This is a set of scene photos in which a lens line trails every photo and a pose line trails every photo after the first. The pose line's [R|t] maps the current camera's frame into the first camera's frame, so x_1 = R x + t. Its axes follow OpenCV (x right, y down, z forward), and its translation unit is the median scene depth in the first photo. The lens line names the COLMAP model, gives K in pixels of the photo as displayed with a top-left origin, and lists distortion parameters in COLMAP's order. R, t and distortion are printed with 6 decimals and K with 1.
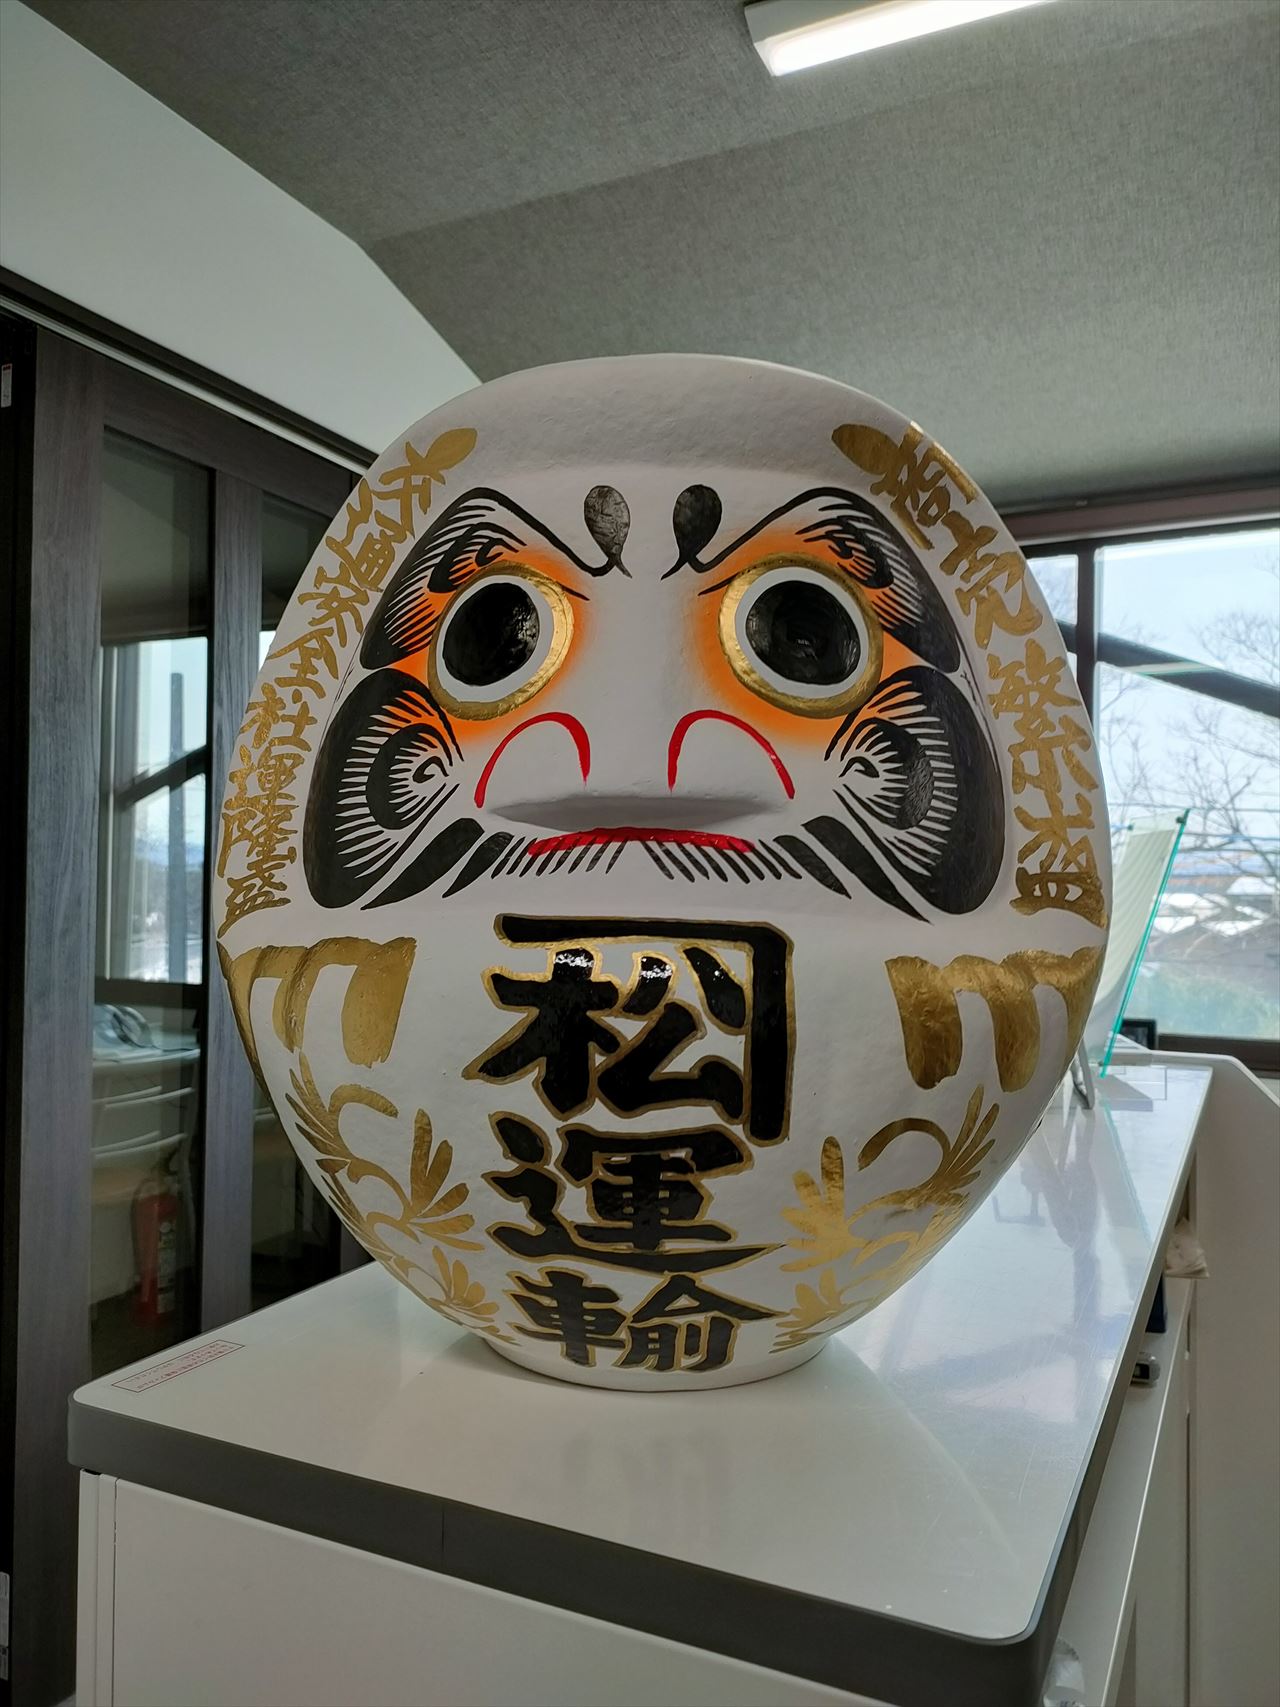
lens RADIAL K [[1303.0, 0, 640.0], [0, 1303.0, 853.5], [0, 0, 1]] dist [0.008627, 0.001959]
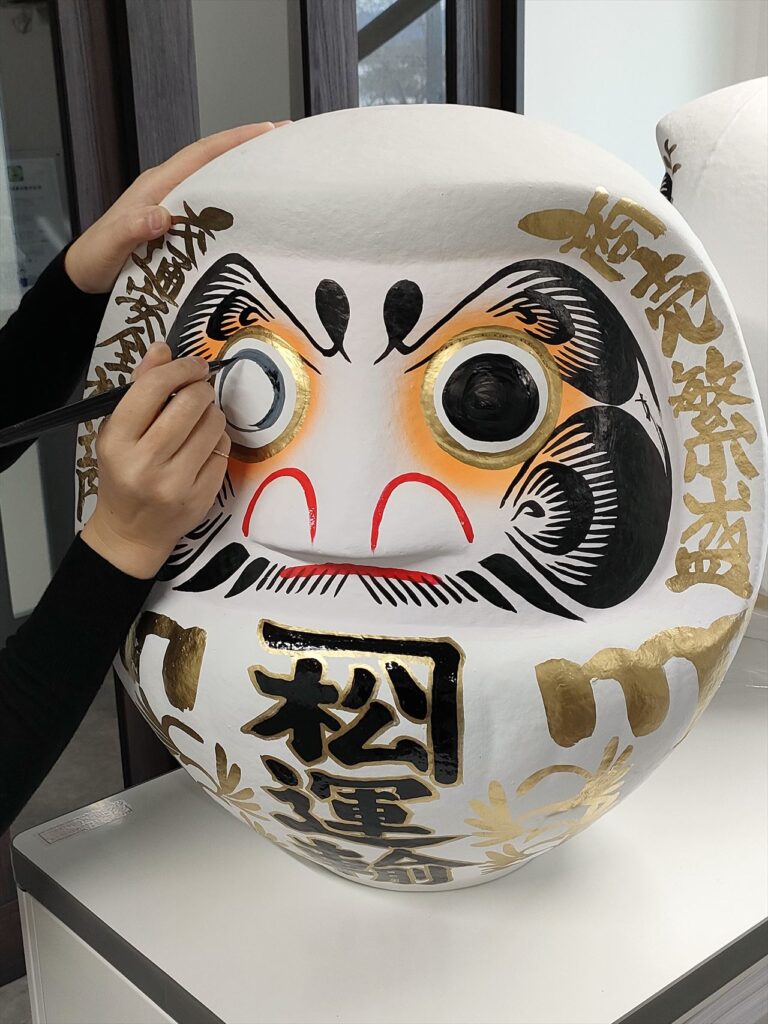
lens RADIAL K [[1483.8, 0, 384.0], [0, 1483.8, 512.0], [0, 0, 1]] dist [-0.025655, -0.048069]
pose [[0.985639, 0.017450, -0.167964, 0.274109], [0.041799, 0.938484, 0.342783, -0.575977], [0.163614, -0.344881, 0.924277, -0.389194]]
